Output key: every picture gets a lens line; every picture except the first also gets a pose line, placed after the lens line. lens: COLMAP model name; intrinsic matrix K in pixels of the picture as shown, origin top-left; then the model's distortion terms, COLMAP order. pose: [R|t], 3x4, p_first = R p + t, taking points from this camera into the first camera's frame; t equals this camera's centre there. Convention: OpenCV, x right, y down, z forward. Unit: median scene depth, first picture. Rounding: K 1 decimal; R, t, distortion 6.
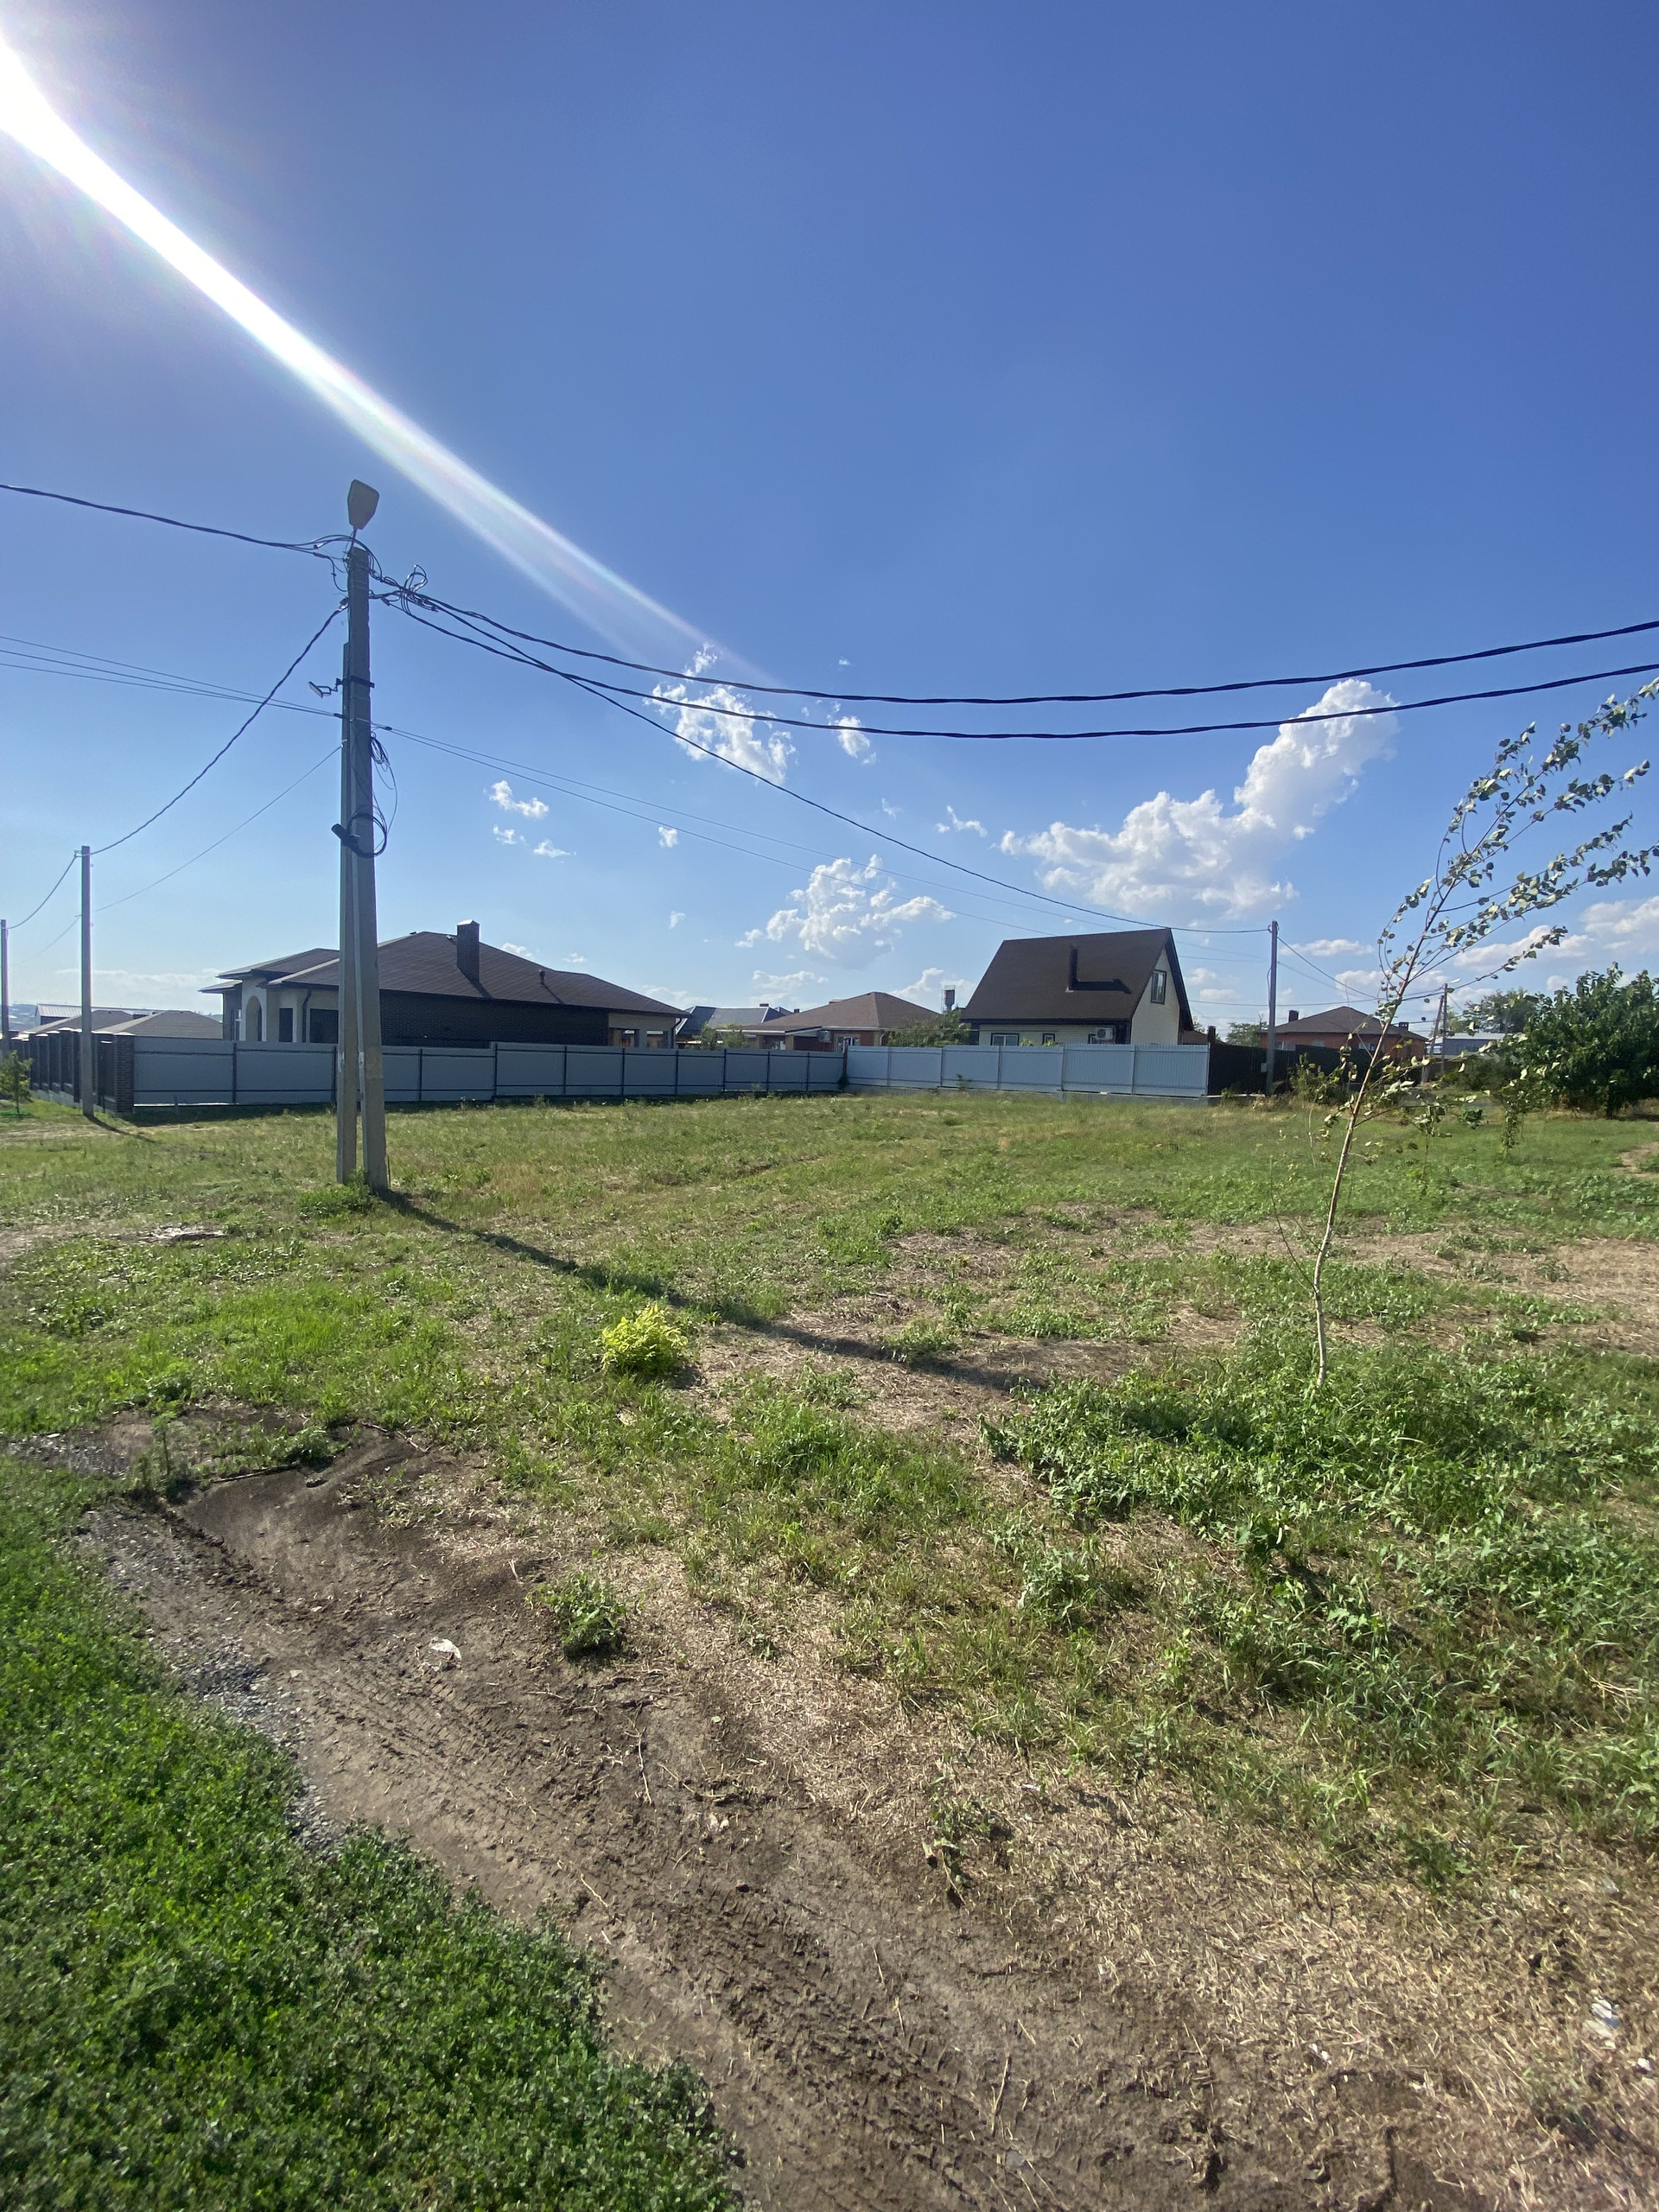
lens RADIAL K [[920.9, 0, 840.8], [0, 920.9, 1105.7], [0, 0, 1]] dist [0.002714, -0.001619]
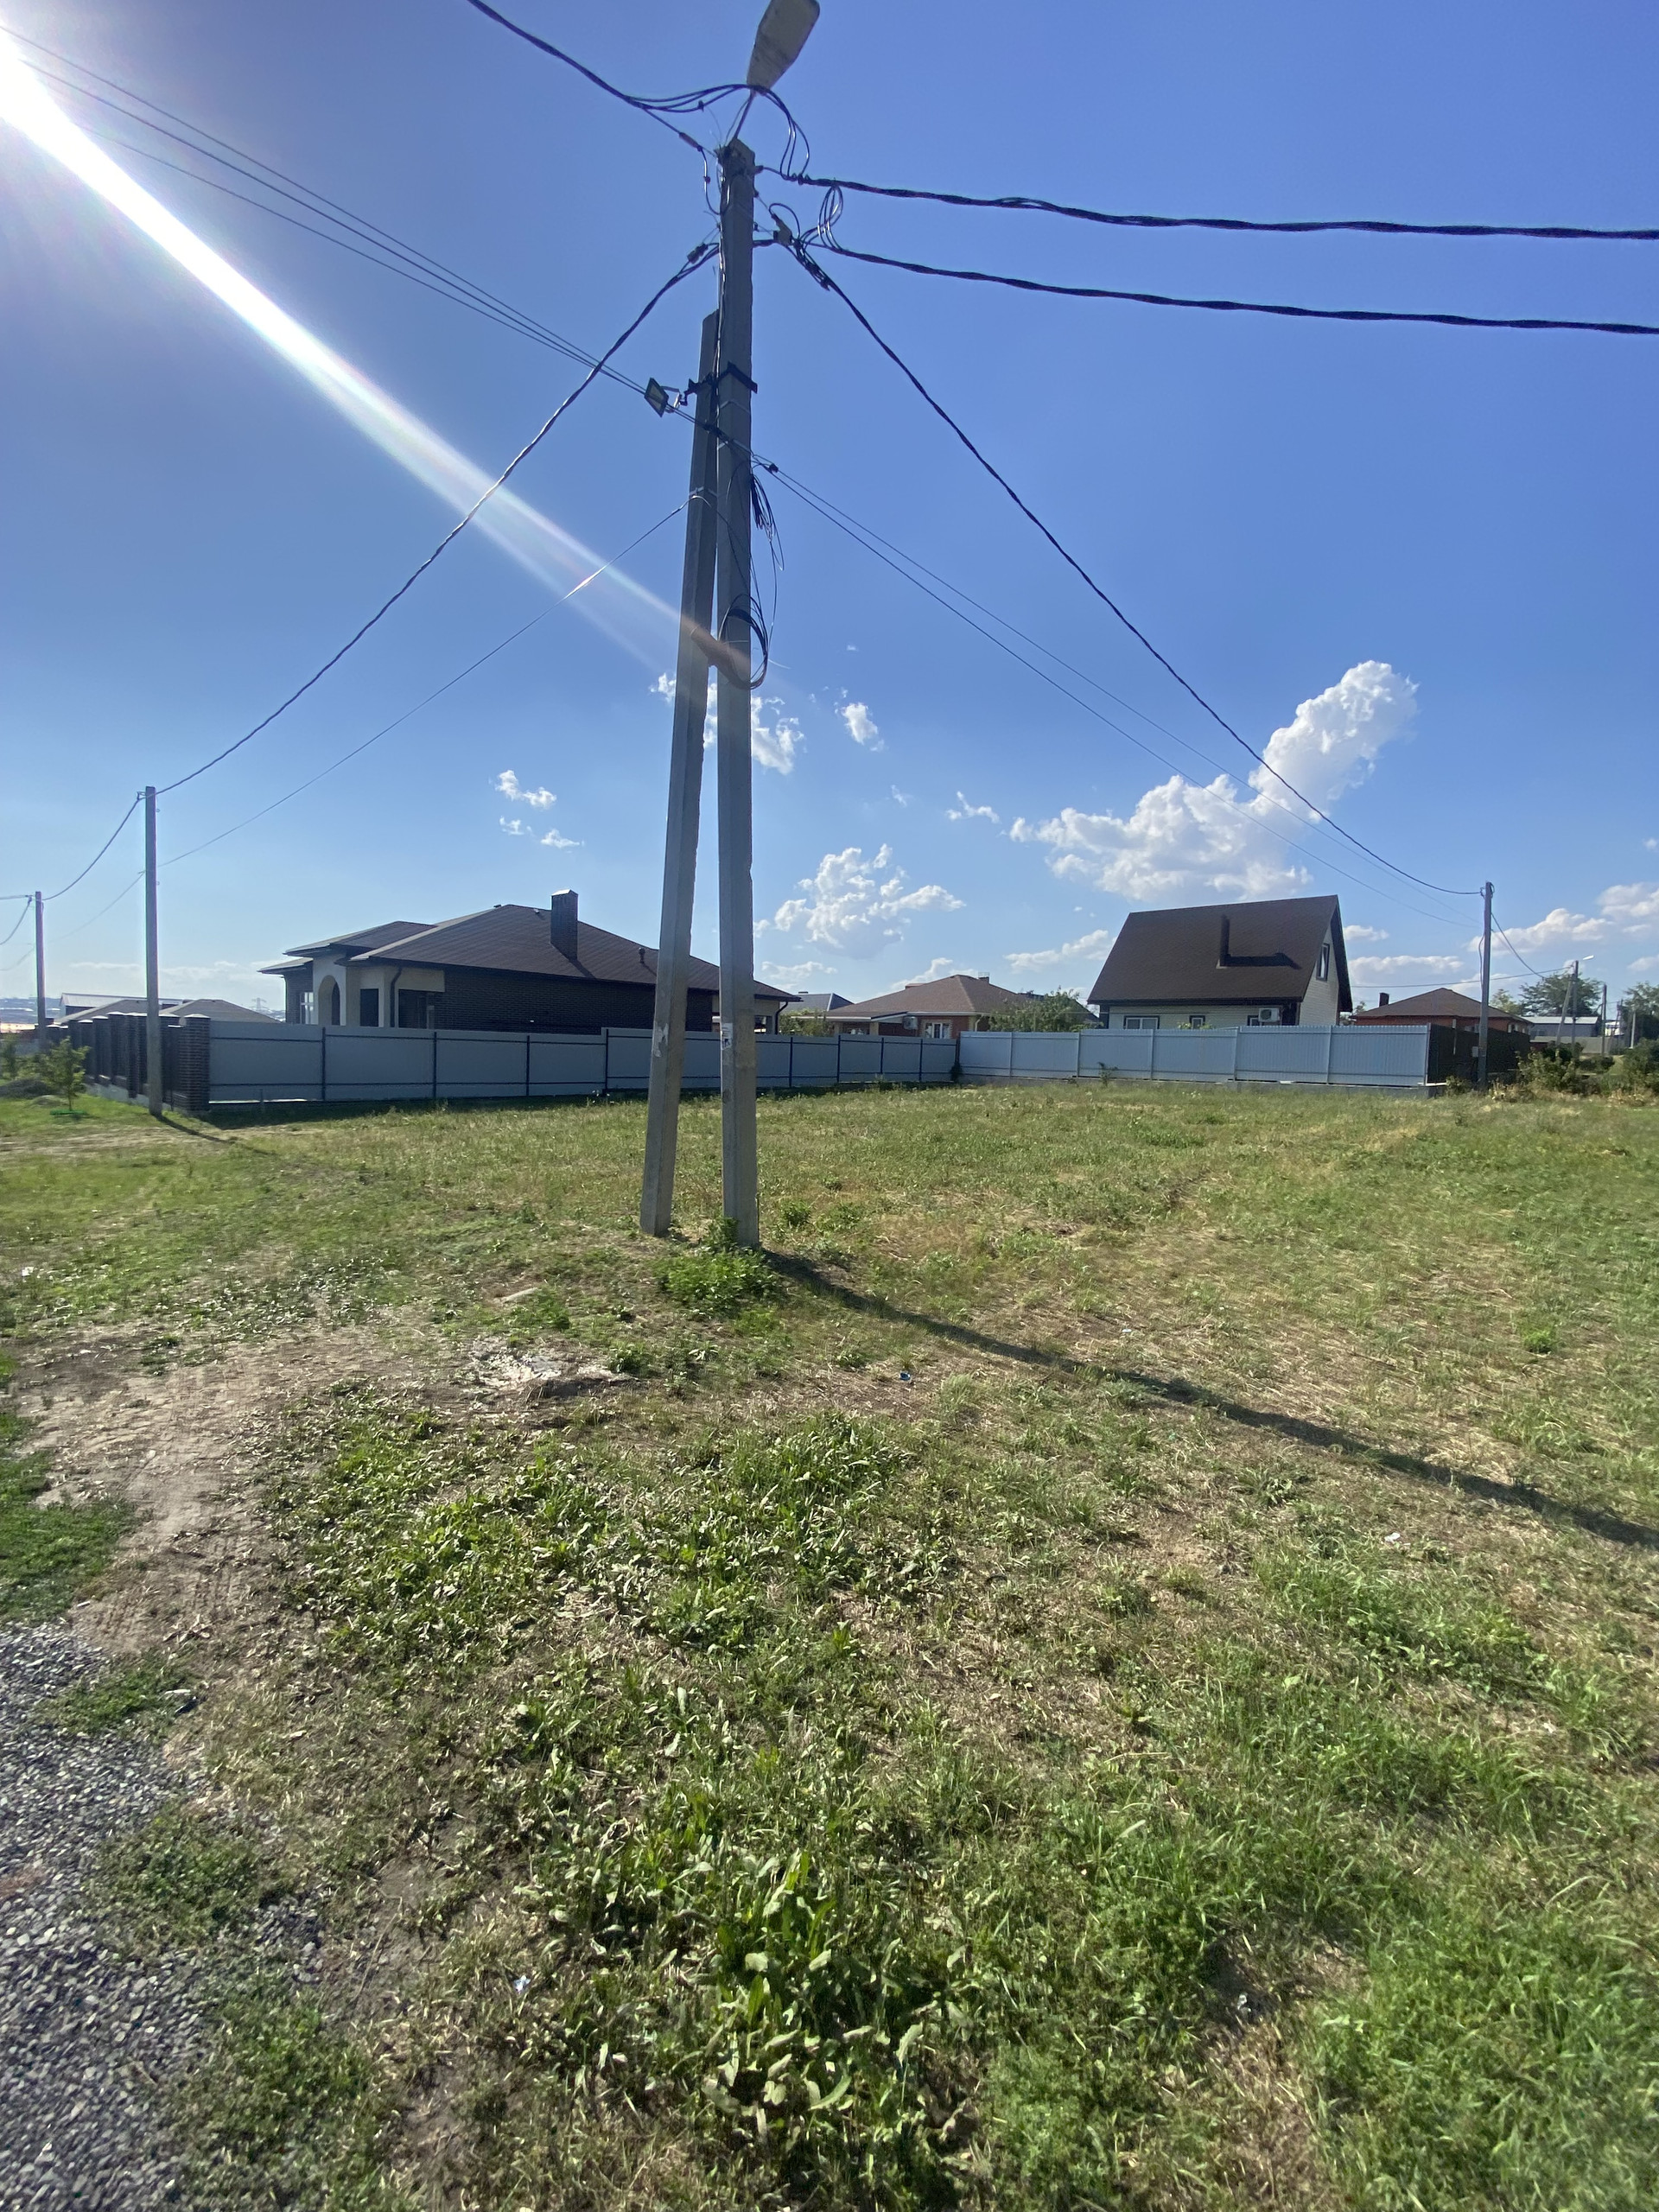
lens RADIAL K [[920.9, 0, 837.9], [0, 920.9, 1109.0], [0, 0, 1]] dist [0.002714, -0.001619]
pose [[0.999943, -0.004591, -0.009631, -0.058118], [0.004726, 0.999889, 0.014122, -0.001130], [0.009566, -0.014167, 0.999854, 0.052872]]
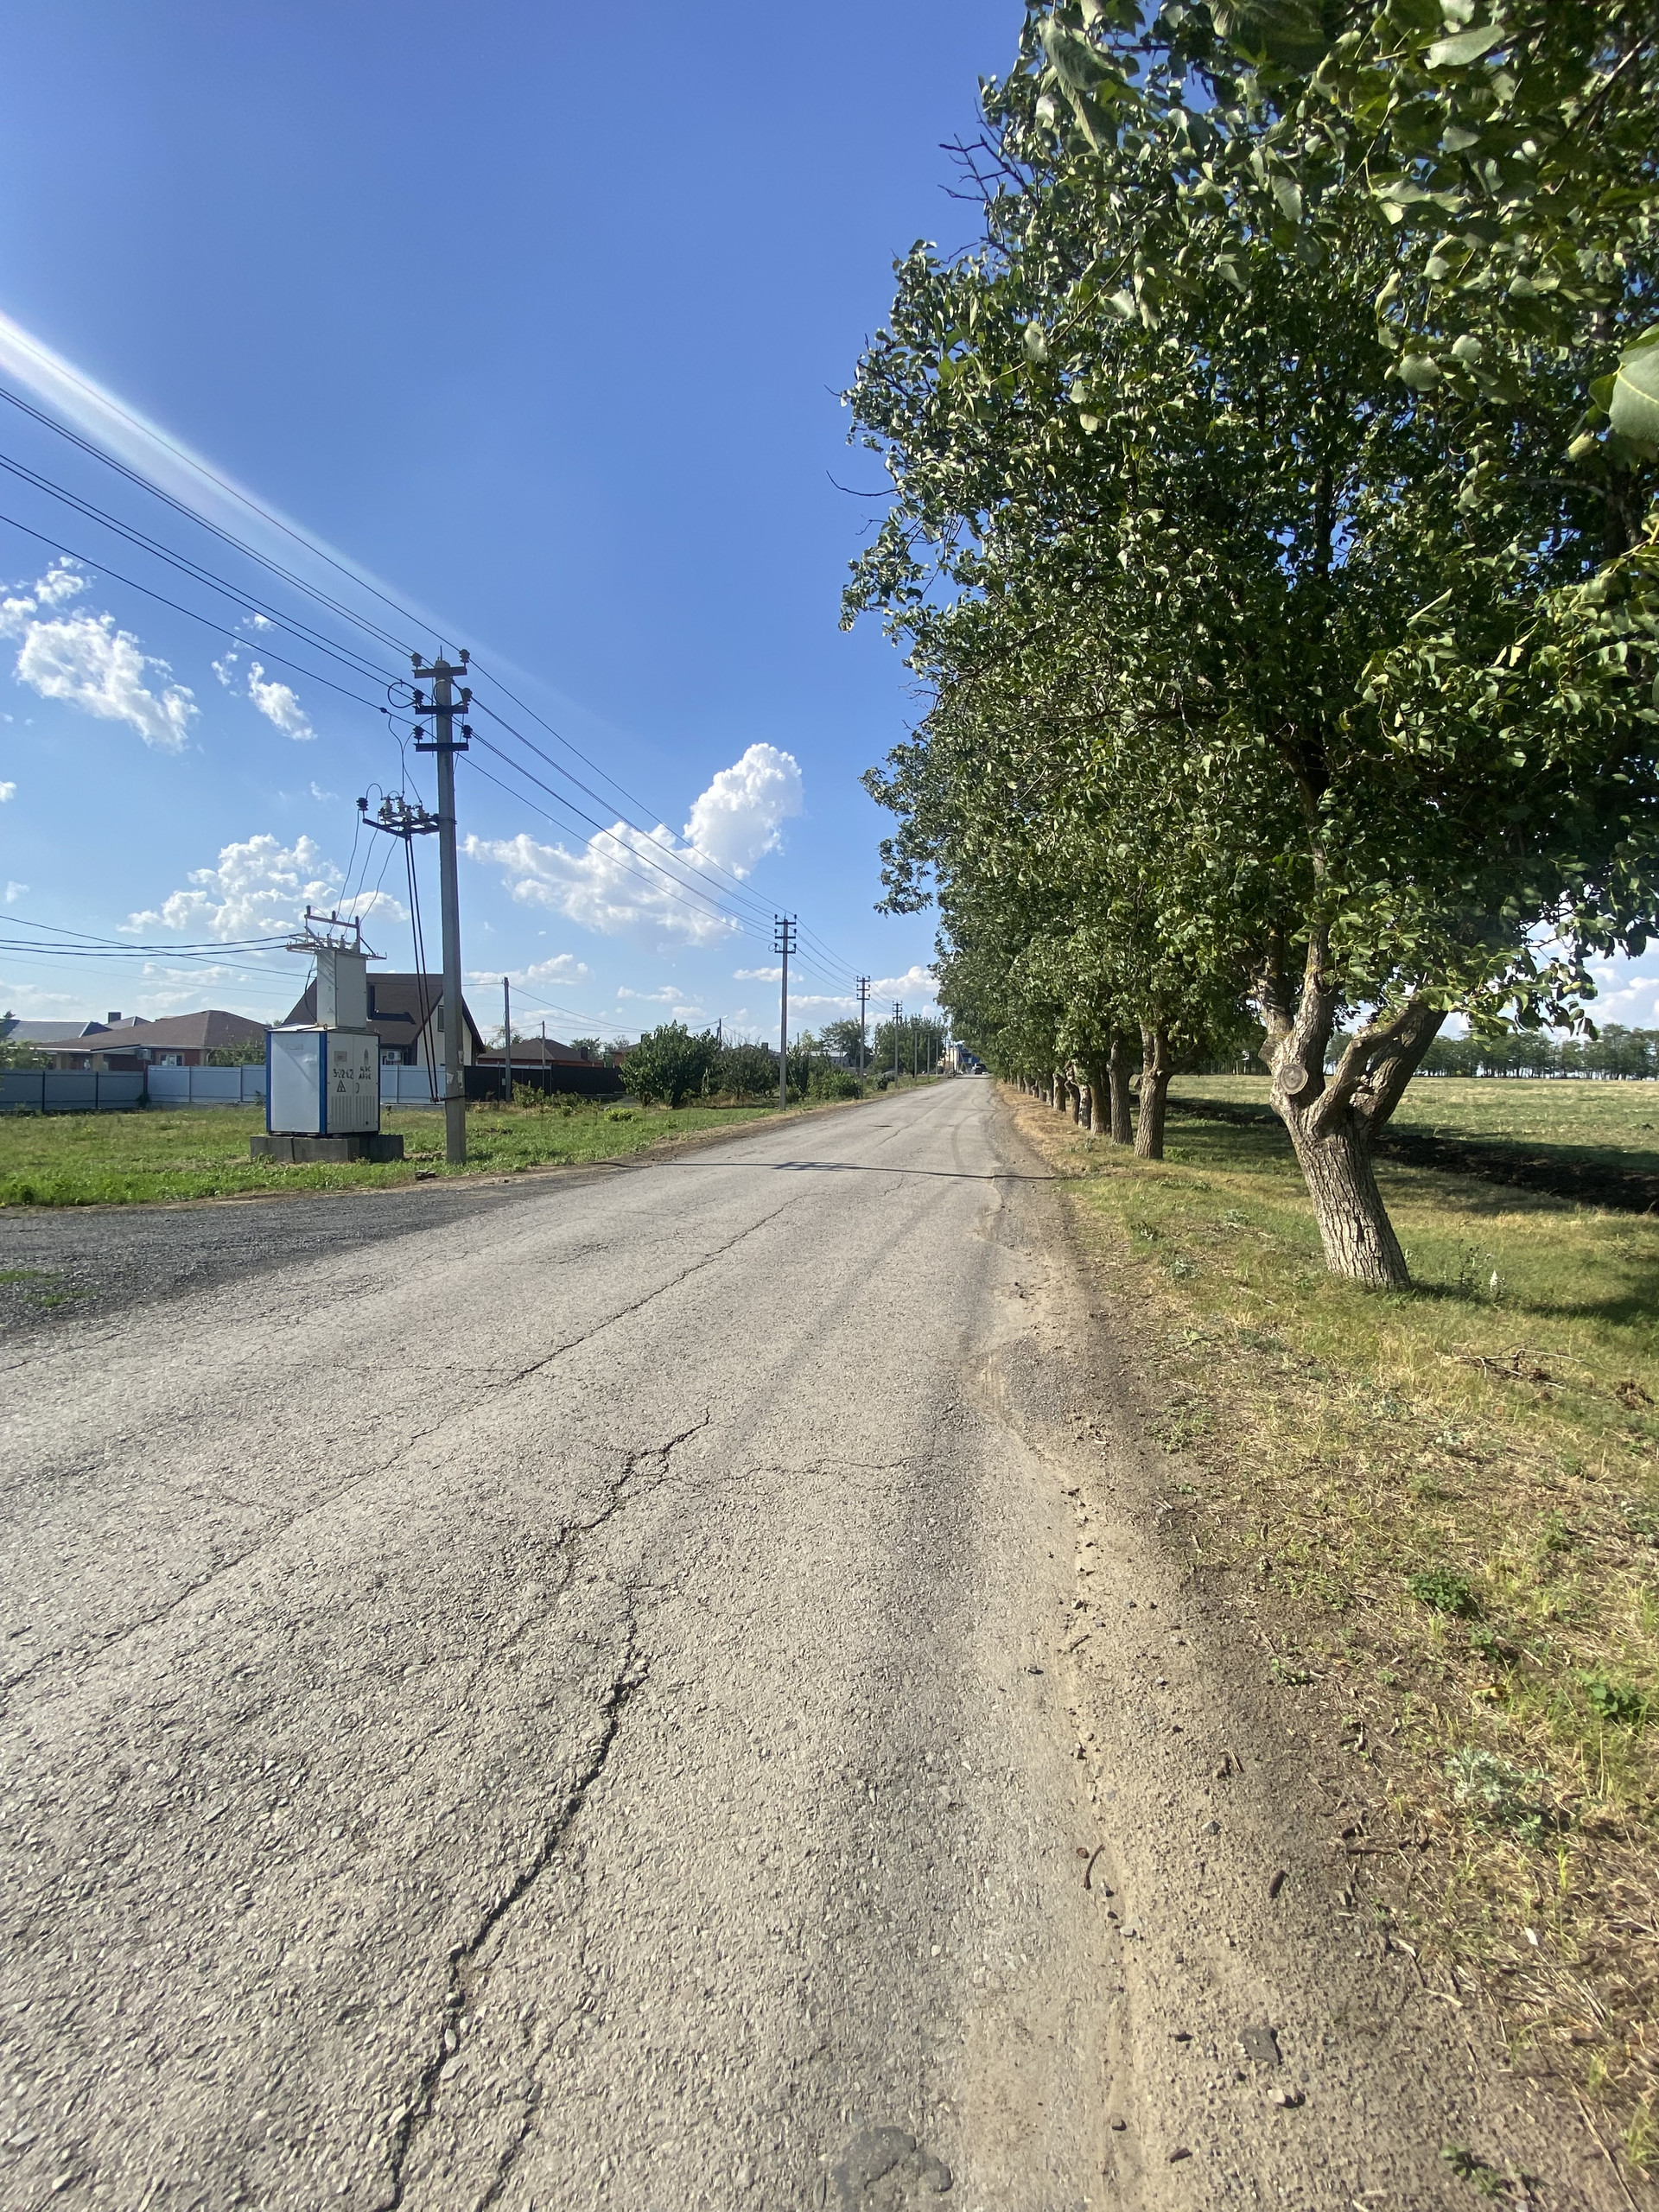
lens RADIAL K [[920.9, 0, 847.1], [0, 920.9, 1061.3], [0, 0, 1]] dist [0.002714, -0.001619]
pose [[0.846969, 0.003914, 0.531628, 0.069721], [0.029001, 0.998144, -0.053552, 0.006693], [-0.530851, 0.060775, 0.845283, -0.192783]]
